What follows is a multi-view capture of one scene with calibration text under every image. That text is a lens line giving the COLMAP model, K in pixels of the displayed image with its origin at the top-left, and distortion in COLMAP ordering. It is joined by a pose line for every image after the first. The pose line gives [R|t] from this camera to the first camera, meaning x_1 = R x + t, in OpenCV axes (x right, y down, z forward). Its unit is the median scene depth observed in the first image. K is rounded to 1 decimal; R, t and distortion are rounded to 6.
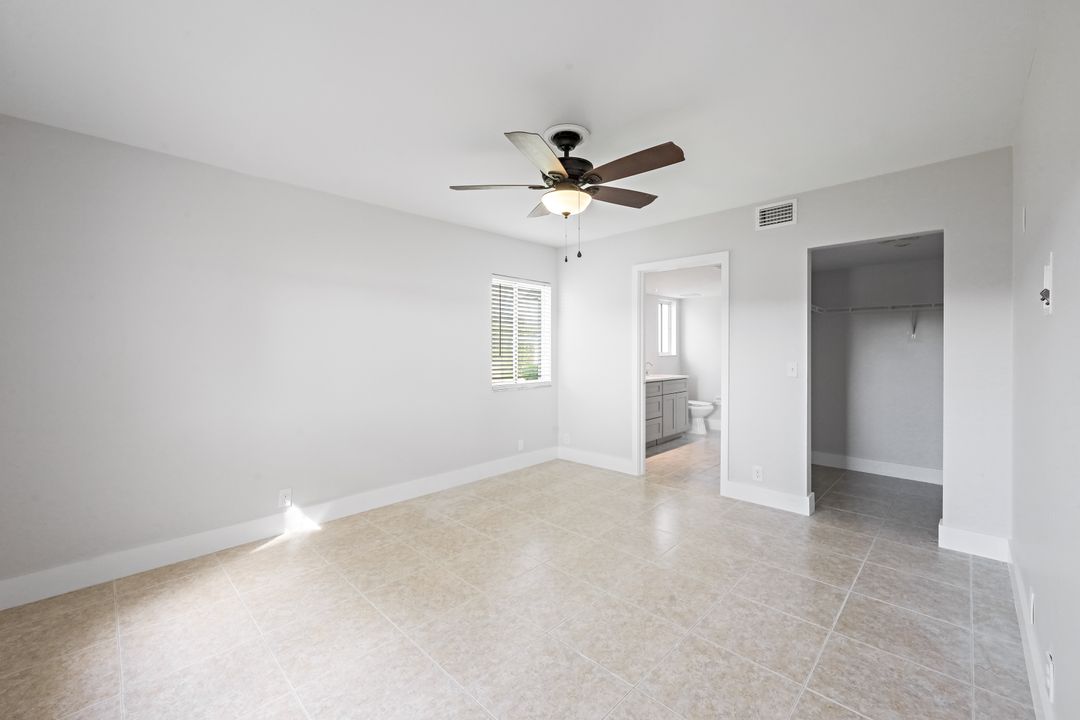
lens RADIAL K [[436.2, 0, 543.9], [0, 436.2, 355.8], [0, 0, 1]] dist [0.002237, -0.000675]
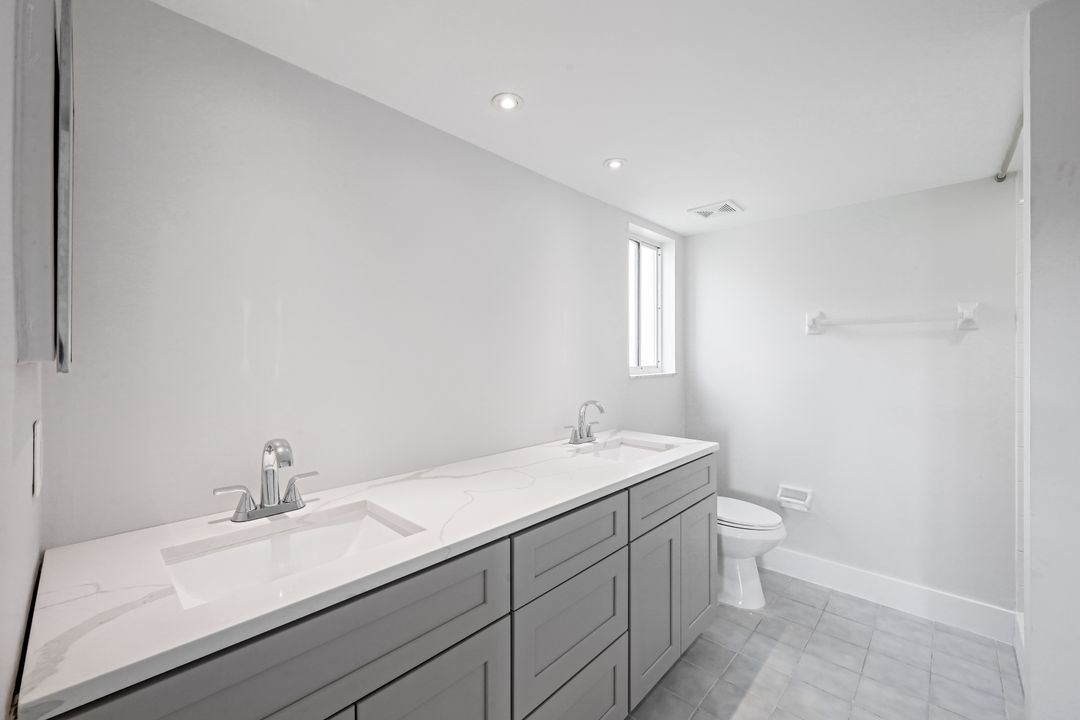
lens RADIAL K [[436.2, 0, 537.8], [0, 436.2, 350.3], [0, 0, 1]] dist [0.002237, -0.000675]
pose [[0.999983, 0.004222, 0.004054, 0.183713], [-0.004155, 0.999855, -0.016488, -0.015378], [-0.004123, 0.016471, 0.999856, 0.629142]]
